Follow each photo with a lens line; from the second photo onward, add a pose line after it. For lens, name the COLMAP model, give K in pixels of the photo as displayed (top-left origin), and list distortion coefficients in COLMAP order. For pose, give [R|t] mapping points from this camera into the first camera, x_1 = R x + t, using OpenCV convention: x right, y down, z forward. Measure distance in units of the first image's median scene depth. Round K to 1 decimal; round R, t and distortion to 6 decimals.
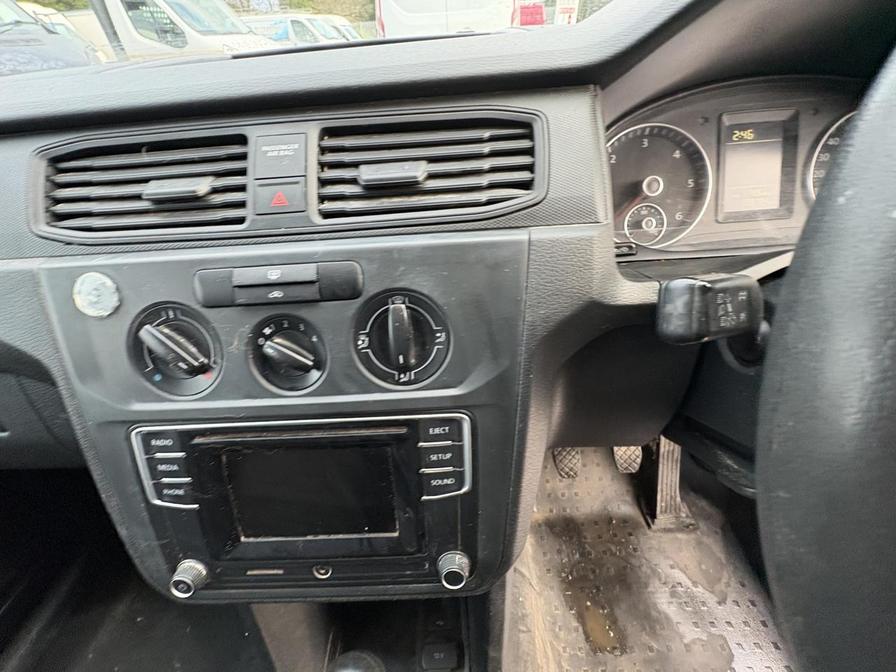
lens RADIAL K [[356.8, 0, 448.0], [0, 356.8, 336.0], [0, 0, 1]] dist [0.001643, -0.000085]
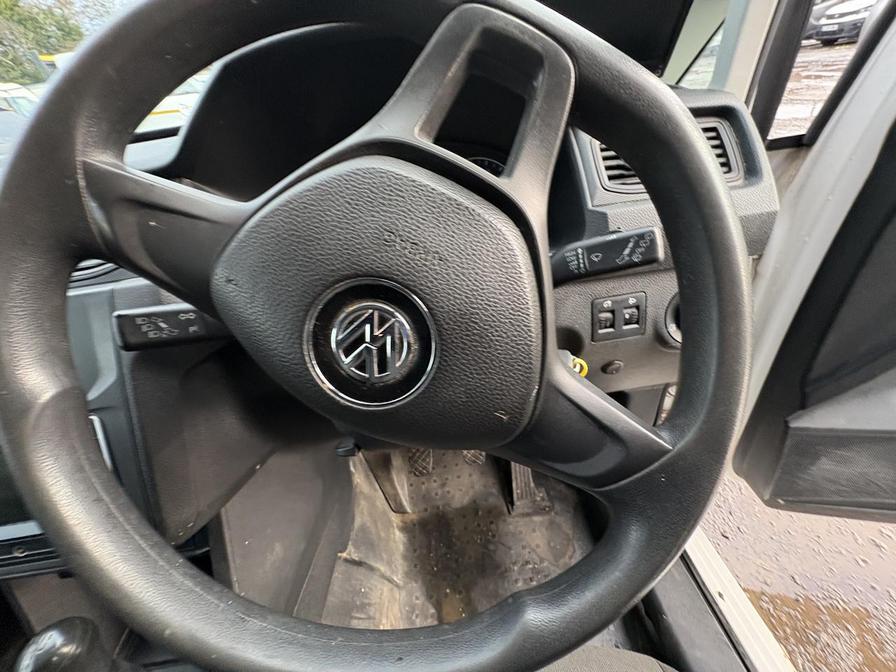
lens RADIAL K [[356.8, 0, 448.0], [0, 356.8, 336.0], [0, 0, 1]] dist [0.001643, -0.000085]
pose [[0.994031, -0.104569, 0.031099, 1.306089], [0.106369, 0.992309, -0.063313, 0.138191], [-0.024239, 0.066244, 0.997509, -0.408917]]
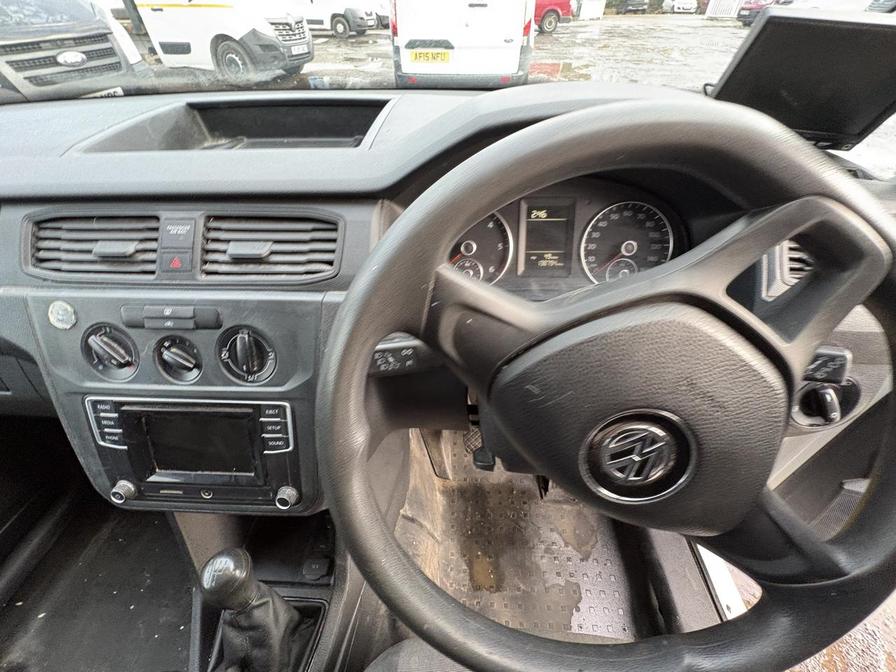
lens RADIAL K [[355.6, 0, 447.5], [0, 355.6, 334.4], [0, 0, 1]] dist [-0.000798, -0.000252]
pose [[0.997668, 0.068131, -0.003975, 0.698989], [-0.067750, 0.995746, 0.062454, -0.223082], [0.008213, -0.062039, 0.998040, -0.541353]]
